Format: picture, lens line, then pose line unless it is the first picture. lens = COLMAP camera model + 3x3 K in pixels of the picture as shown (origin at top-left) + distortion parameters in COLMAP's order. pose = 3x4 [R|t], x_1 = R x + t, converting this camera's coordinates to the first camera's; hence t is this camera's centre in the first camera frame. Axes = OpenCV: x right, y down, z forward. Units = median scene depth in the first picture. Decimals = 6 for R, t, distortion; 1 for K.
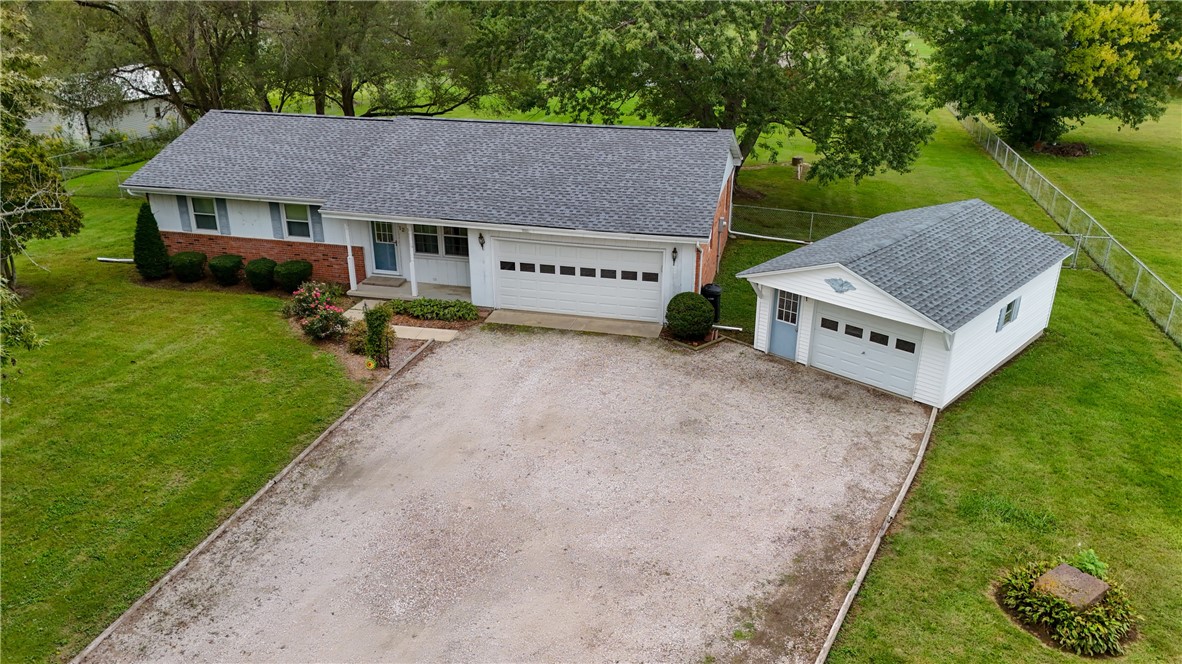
lens RADIAL K [[904.8, 0, 589.4], [0, 904.8, 332.7], [0, 0, 1]] dist [0.053430, -0.000960]
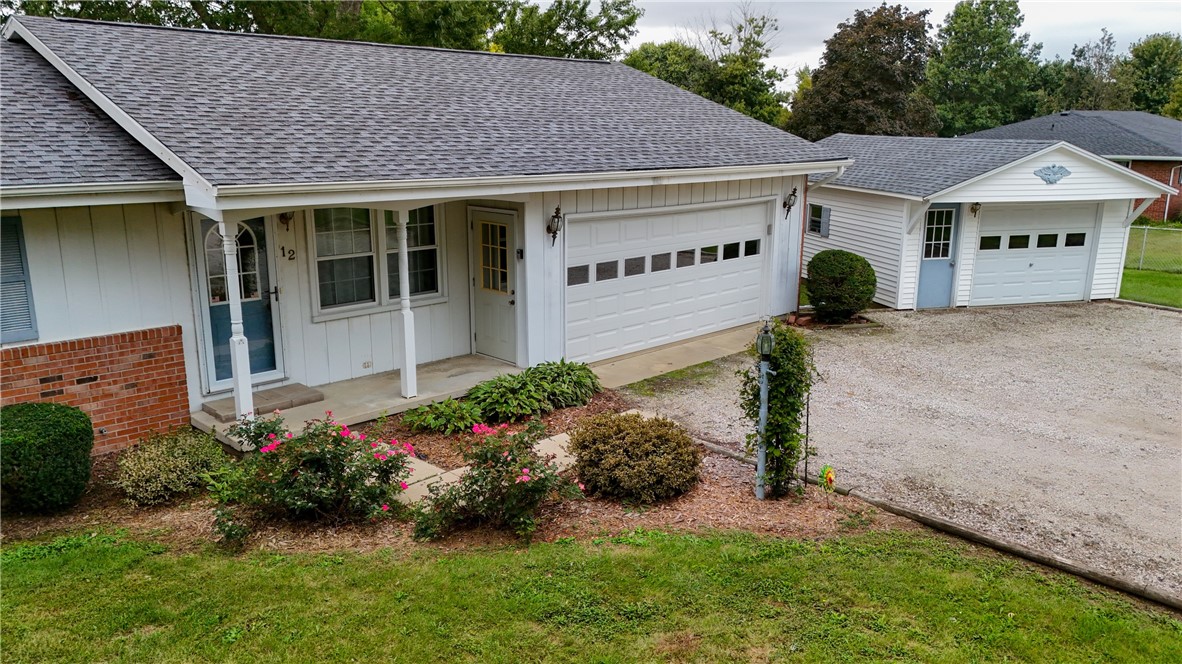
lens RADIAL K [[904.8, 0, 598.7], [0, 904.8, 338.7], [0, 0, 1]] dist [0.053430, -0.000960]
pose [[0.503680, -0.196961, 0.841138, -0.526903], [0.316853, 0.947927, 0.032232, -0.056719], [-0.803685, 0.250283, 0.539860, 0.779983]]
